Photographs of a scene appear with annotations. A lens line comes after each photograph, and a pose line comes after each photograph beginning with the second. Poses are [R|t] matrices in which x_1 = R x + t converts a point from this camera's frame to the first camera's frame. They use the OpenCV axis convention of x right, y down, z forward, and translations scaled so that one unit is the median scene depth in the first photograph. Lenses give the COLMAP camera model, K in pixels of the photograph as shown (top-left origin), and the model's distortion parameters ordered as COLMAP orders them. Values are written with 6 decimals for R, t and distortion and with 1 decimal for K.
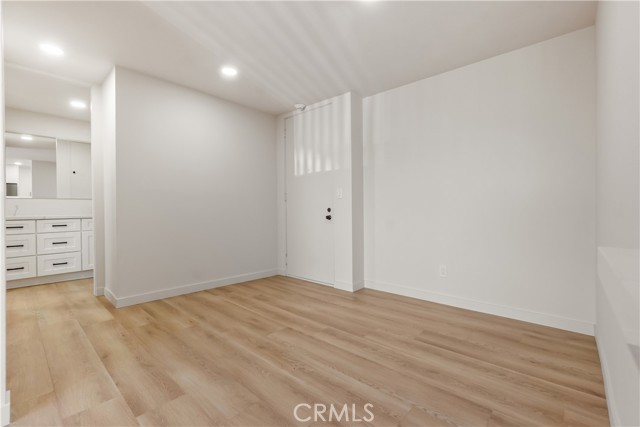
lens RADIAL K [[276.3, 0, 315.6], [0, 276.3, 209.7], [0, 0, 1]] dist [-0.004118, -0.000356]
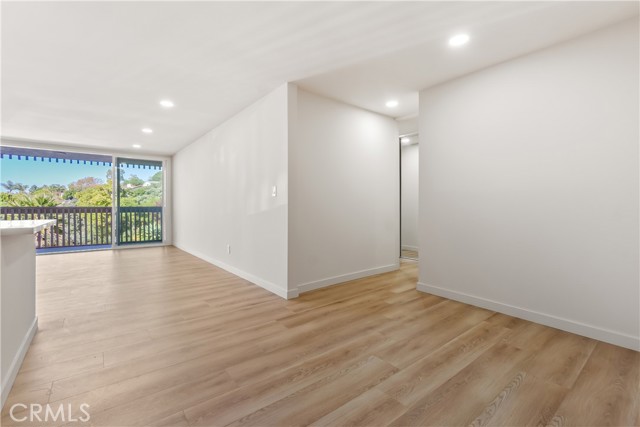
lens RADIAL K [[282.6, 0, 320.5], [0, 282.6, 205.4], [0, 0, 1]] dist [-0.002407, -0.000102]
pose [[-0.152142, 0.004134, -0.988350, 0.573404], [0.000188, 0.999991, 0.004153, -0.026017], [0.988359, 0.000446, -0.152141, 0.738136]]
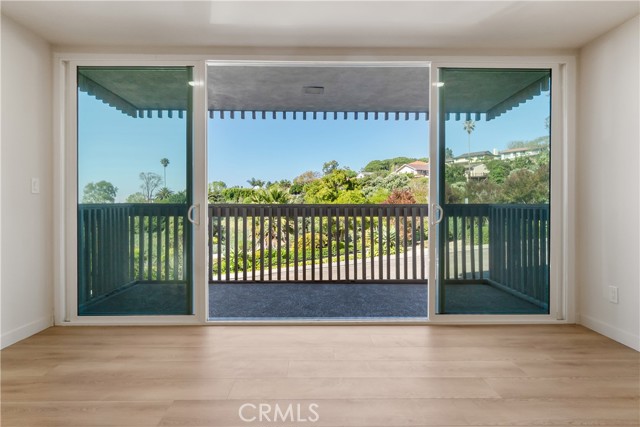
lens RADIAL K [[364.7, 0, 317.1], [0, 364.7, 202.3], [0, 0, 1]] dist [-0.004696, -0.001067]
pose [[-0.727763, 0.008796, -0.685772, -0.507093], [0.003429, 0.999952, 0.009188, -0.027959], [0.685820, 0.004335, -0.727759, -0.788943]]
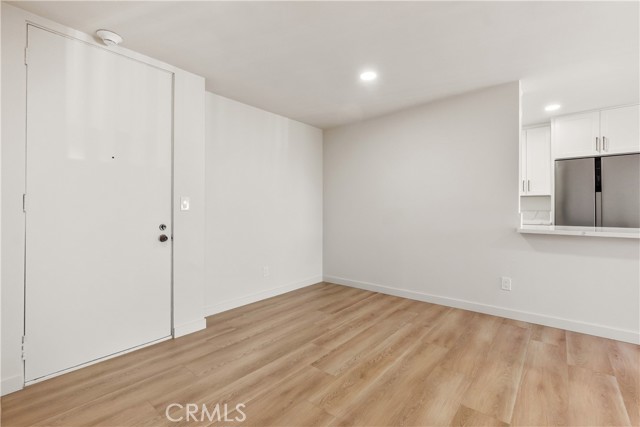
lens RADIAL K [[285.2, 0, 312.1], [0, 285.2, 204.4], [0, 0, 1]] dist [-0.000198, 0.000196]
pose [[-0.016980, 0.022464, 0.999603, -0.822540], [0.003847, 0.999742, -0.022401, -0.046546], [-0.999848, 0.003465, -0.017062, 0.826035]]
